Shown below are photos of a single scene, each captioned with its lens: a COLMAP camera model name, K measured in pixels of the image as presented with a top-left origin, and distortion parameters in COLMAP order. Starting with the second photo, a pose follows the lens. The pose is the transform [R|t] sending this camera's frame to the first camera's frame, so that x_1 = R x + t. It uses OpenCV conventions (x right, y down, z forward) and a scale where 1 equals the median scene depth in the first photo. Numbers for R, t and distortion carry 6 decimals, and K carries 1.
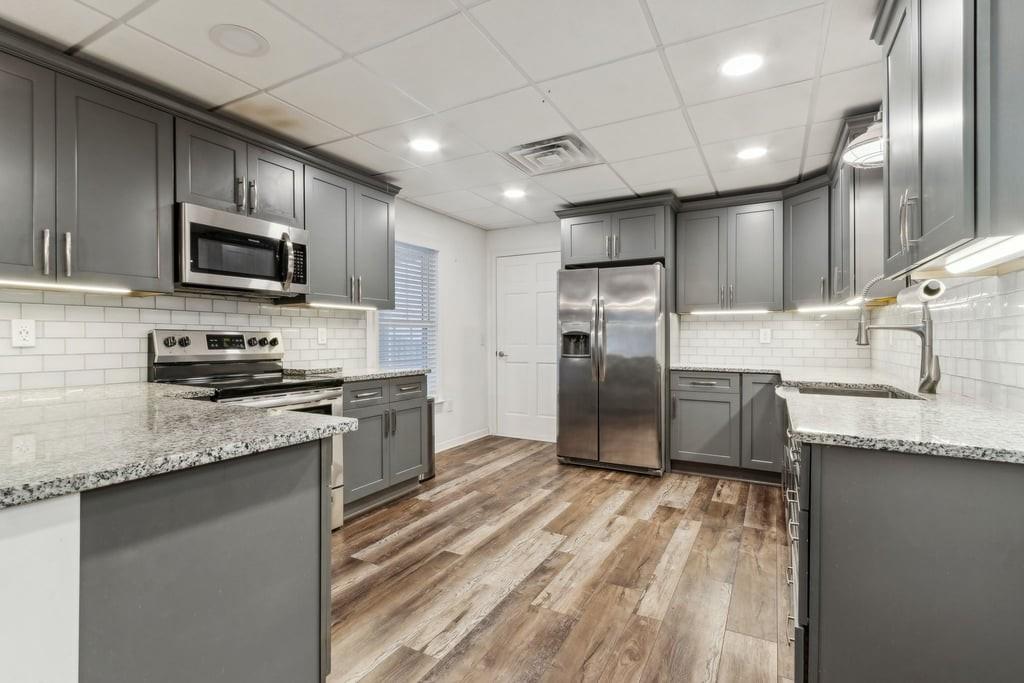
lens RADIAL K [[470.6, 0, 514.4], [0, 470.6, 342.6], [0, 0, 1]] dist [0.004246, -0.002044]
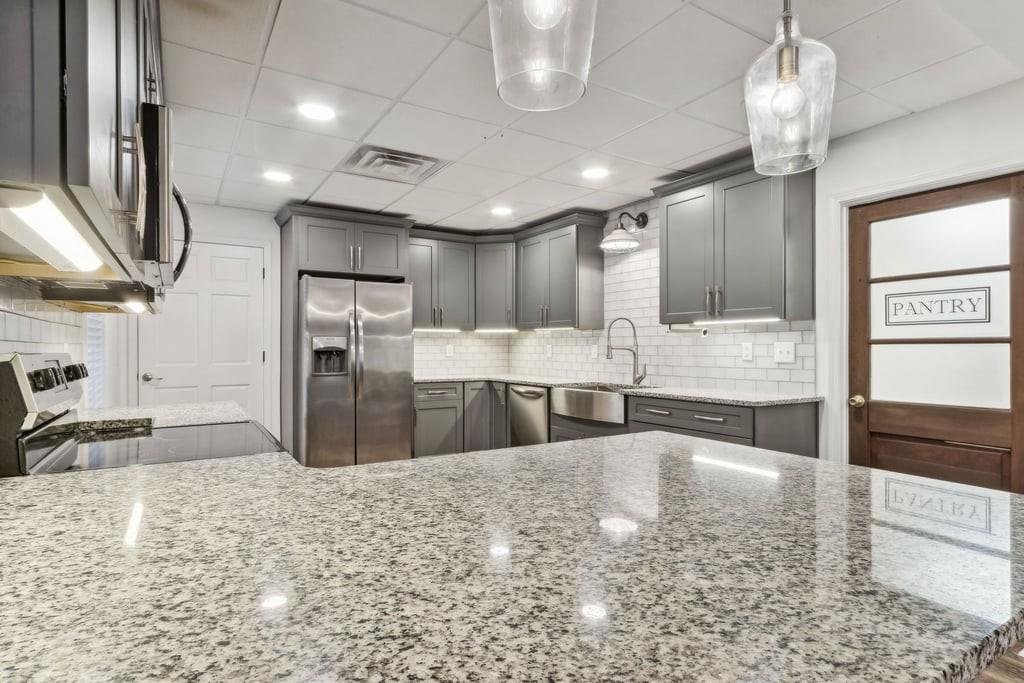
lens RADIAL K [[526.5, 0, 508.5], [0, 526.5, 344.8], [0, 0, 1]] dist [-0.002581, -0.000121]
pose [[0.502791, 0.006100, 0.864386, -0.820363], [0.012402, 0.999821, -0.014269, -0.011954], [-0.864319, 0.017894, 0.502626, 0.286265]]
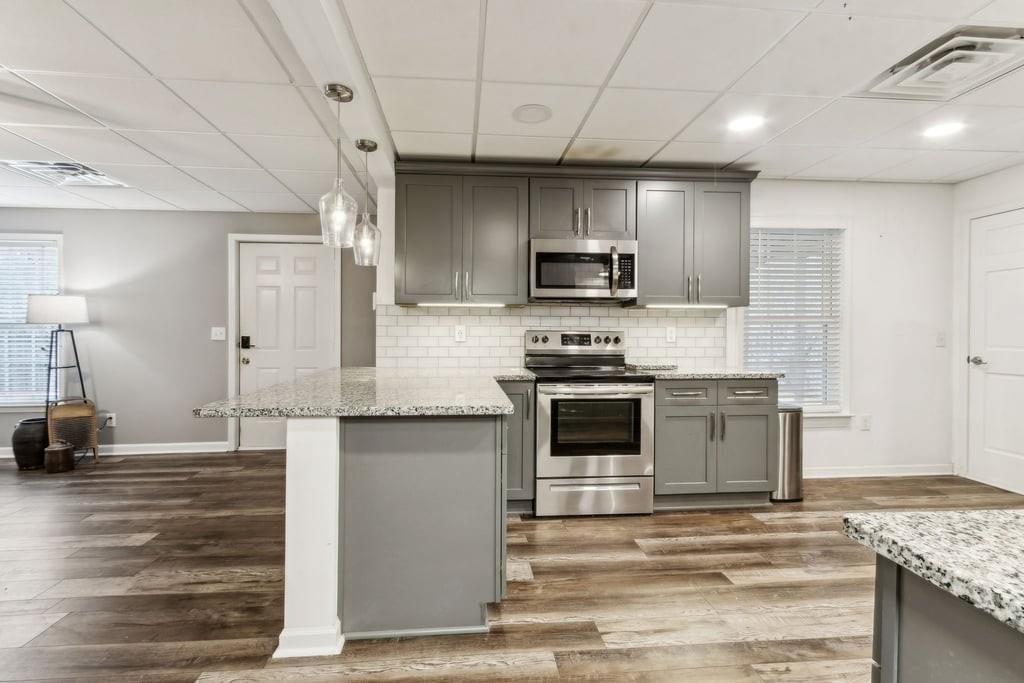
lens RADIAL K [[480.0, 0, 526.8], [0, 480.0, 340.0], [0, 0, 1]] dist [0.001201, 0.001400]
pose [[0.577636, 0.015583, -0.816146, 0.320095], [-0.011093, 0.999875, 0.011240, -0.011804], [0.816219, 0.002561, 0.577737, 0.127313]]
